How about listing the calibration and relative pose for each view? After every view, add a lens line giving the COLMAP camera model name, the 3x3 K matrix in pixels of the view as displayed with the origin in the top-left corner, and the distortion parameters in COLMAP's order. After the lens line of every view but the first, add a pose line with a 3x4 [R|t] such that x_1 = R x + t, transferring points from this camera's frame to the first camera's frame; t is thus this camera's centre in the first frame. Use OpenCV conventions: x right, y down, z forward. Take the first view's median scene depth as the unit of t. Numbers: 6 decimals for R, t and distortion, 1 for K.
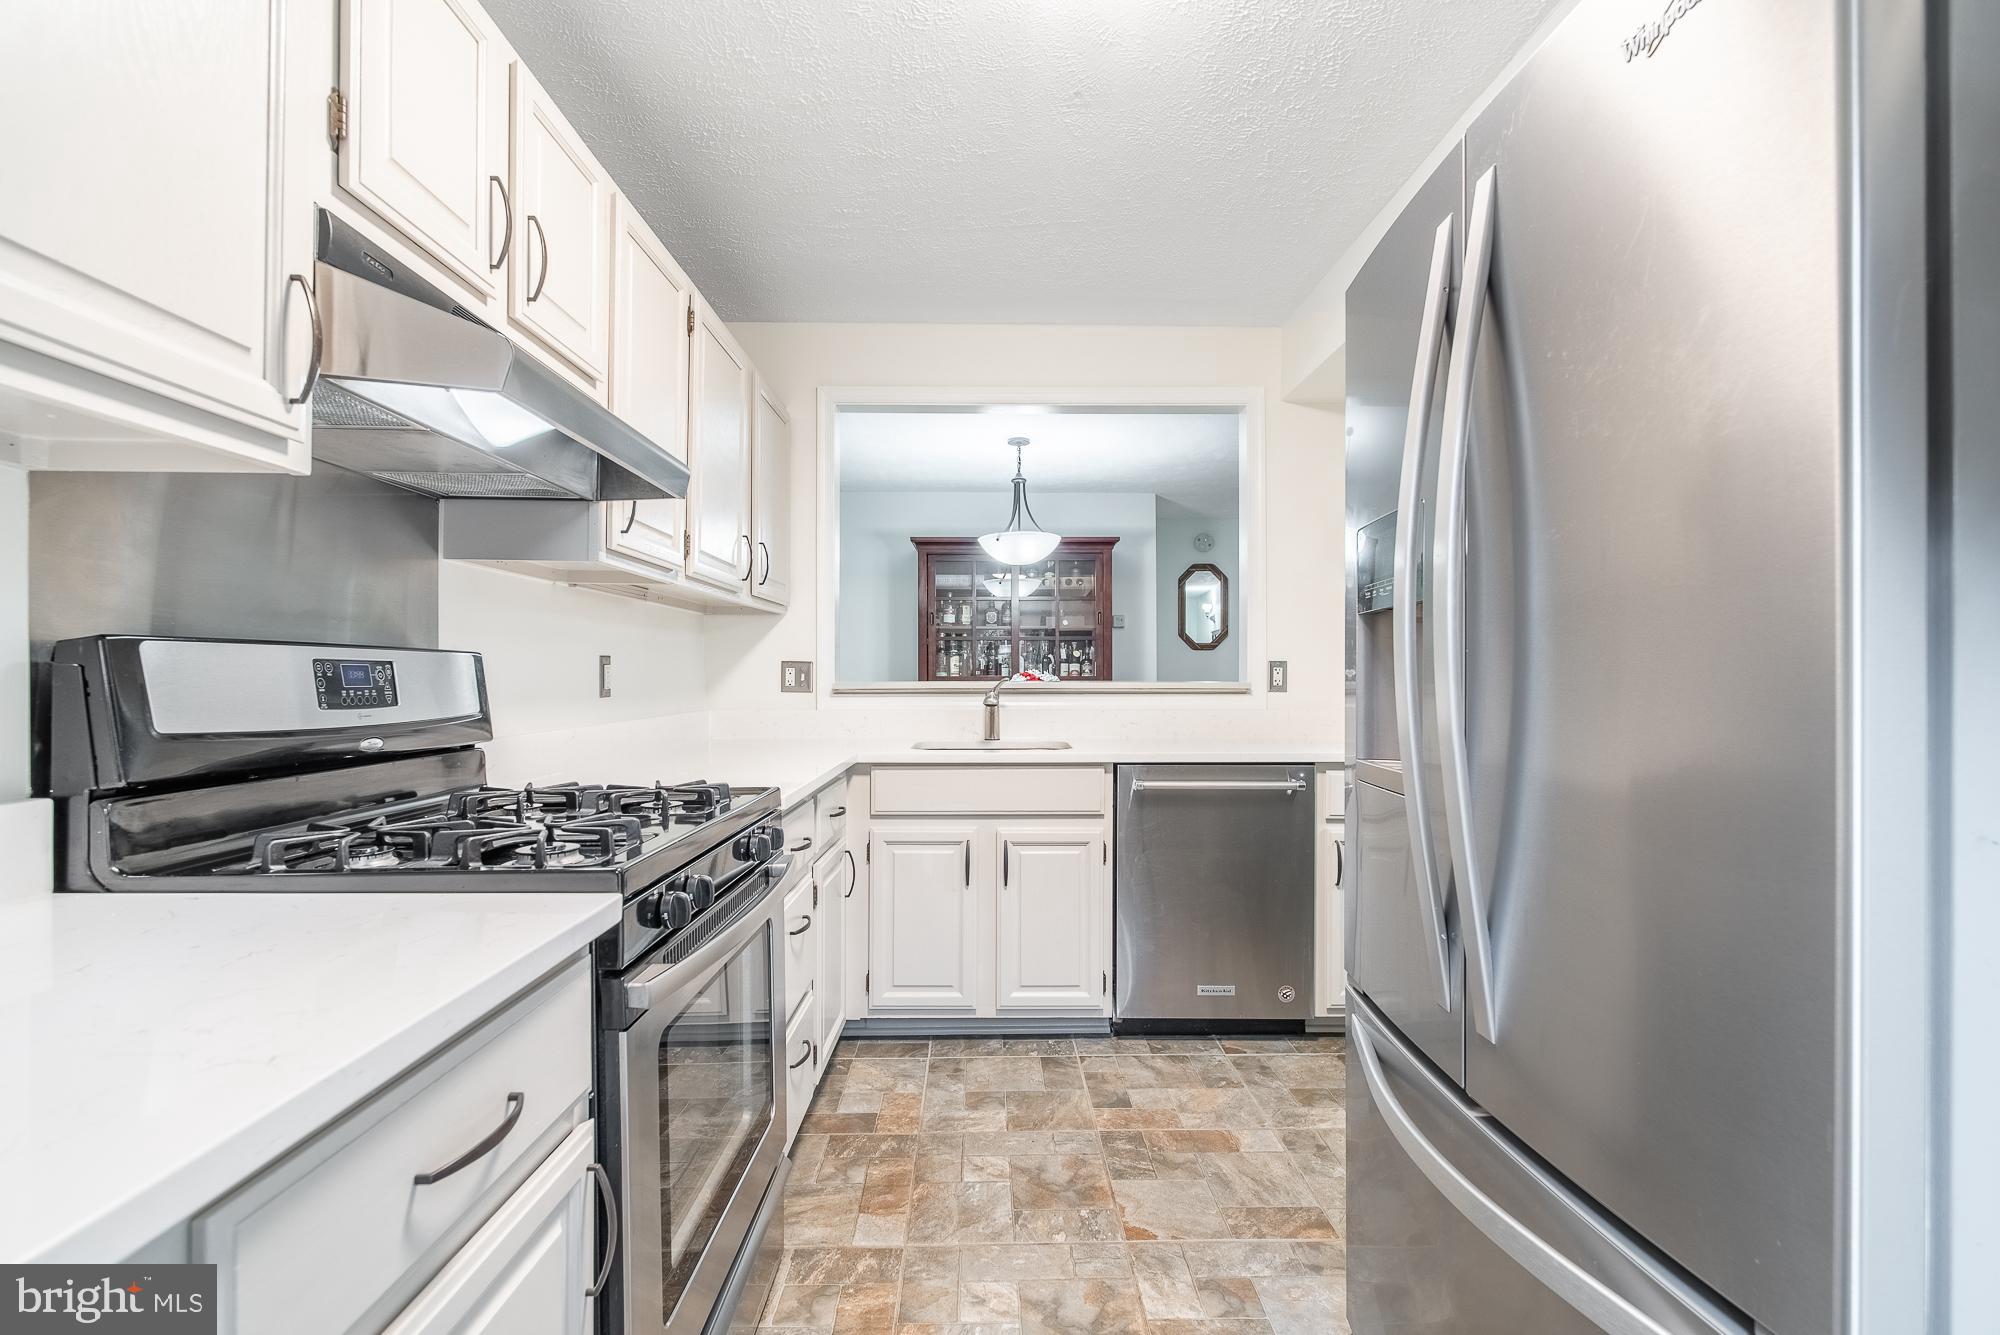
lens RADIAL K [[919.1, 0, 989.2], [0, 919.1, 670.0], [0, 0, 1]] dist [-0.000691, -0.000415]
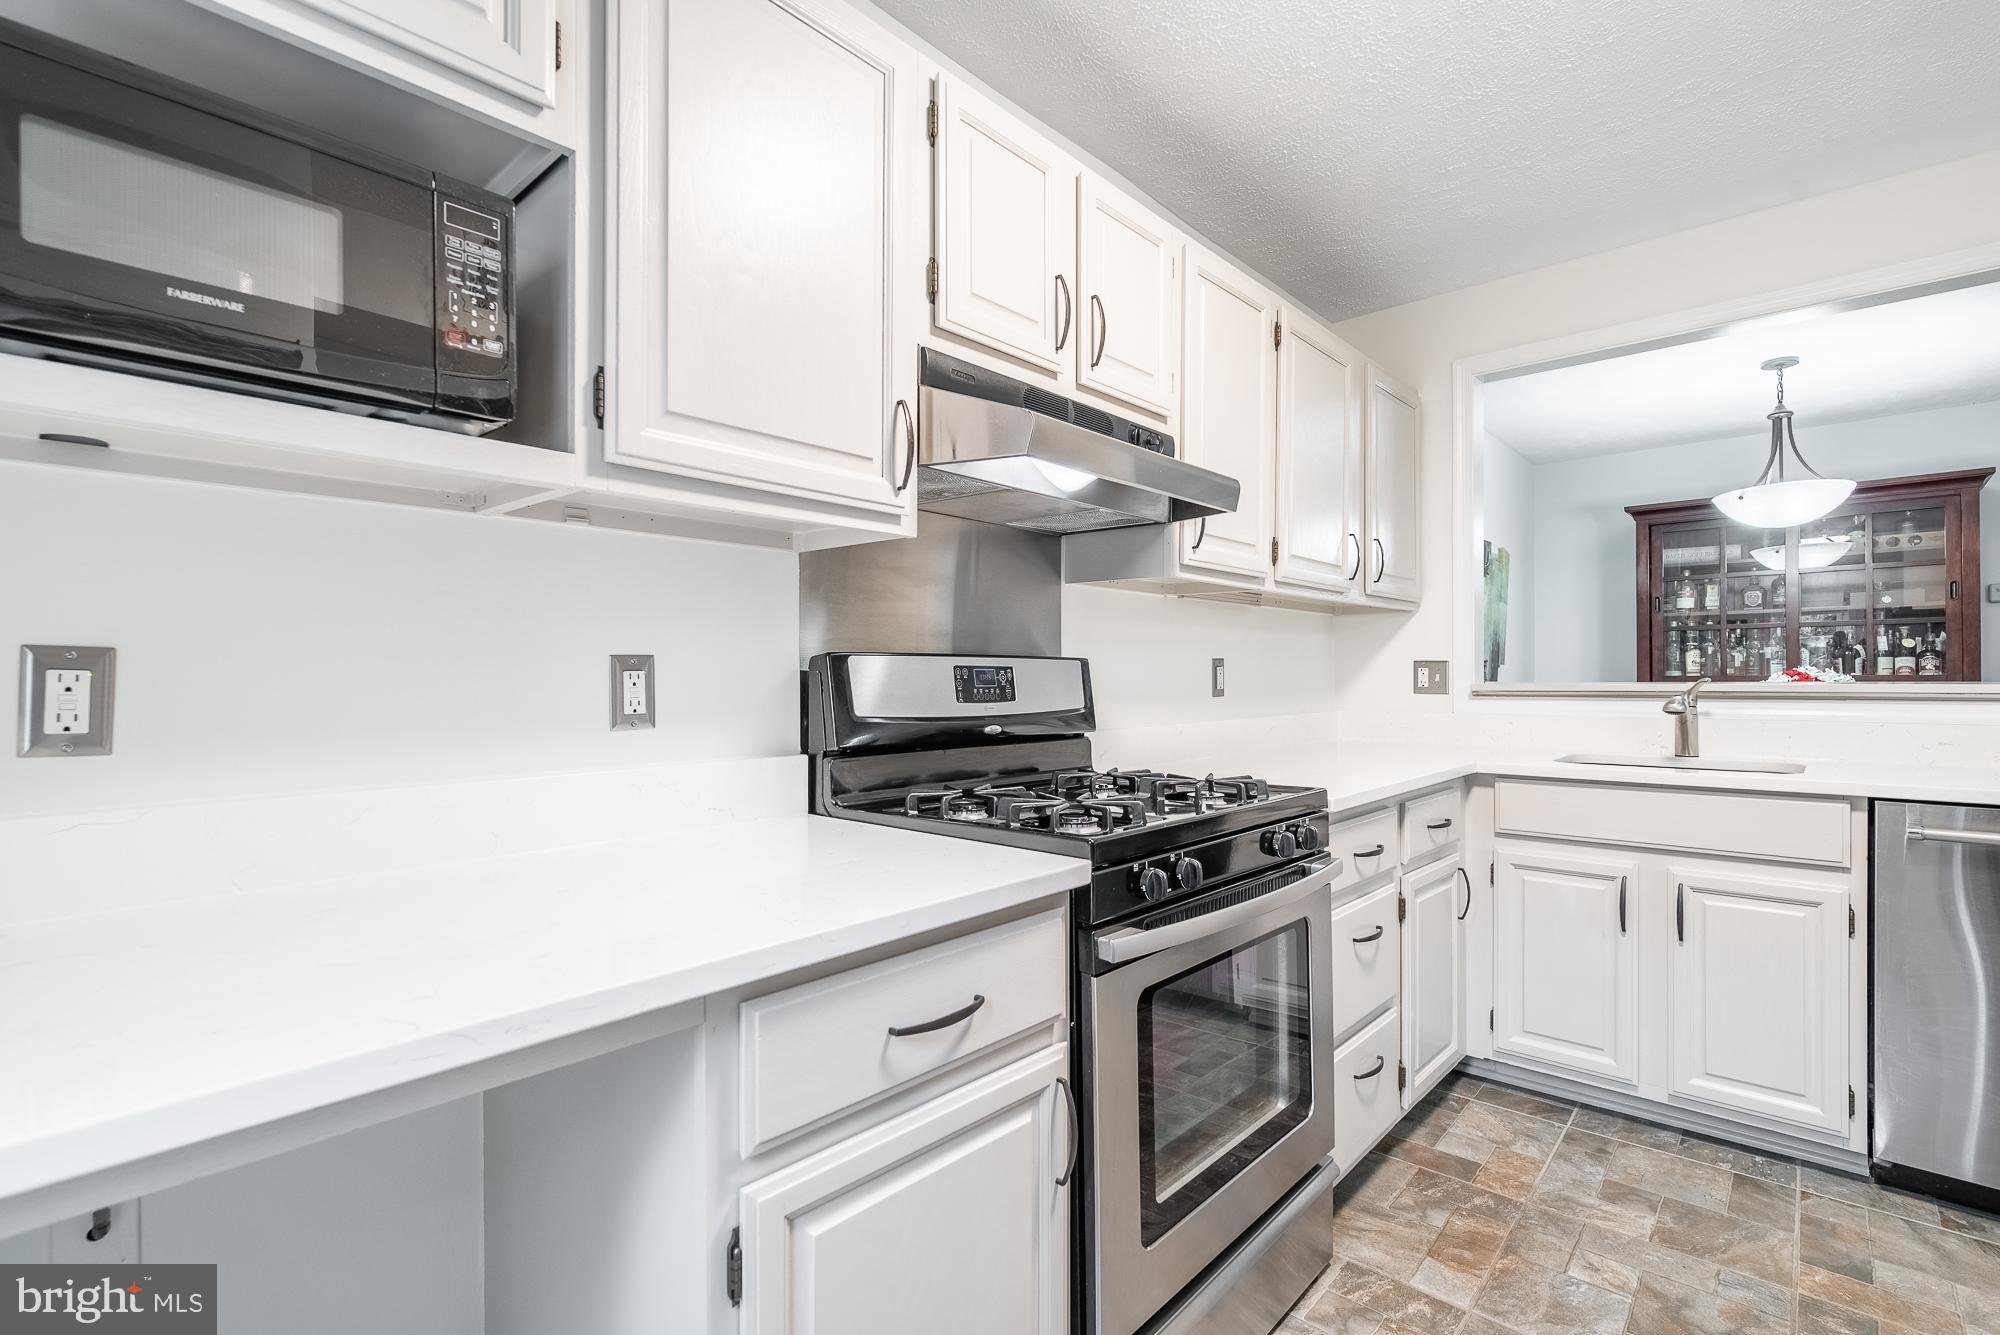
lens RADIAL K [[919.1, 0, 989.2], [0, 919.1, 670.0], [0, 0, 1]] dist [-0.000691, -0.000415]
pose [[0.728241, -0.008414, -0.685270, 0.147973], [0.008095, 0.999960, -0.003675, -0.000311], [0.685274, -0.002871, 0.728280, 0.019704]]
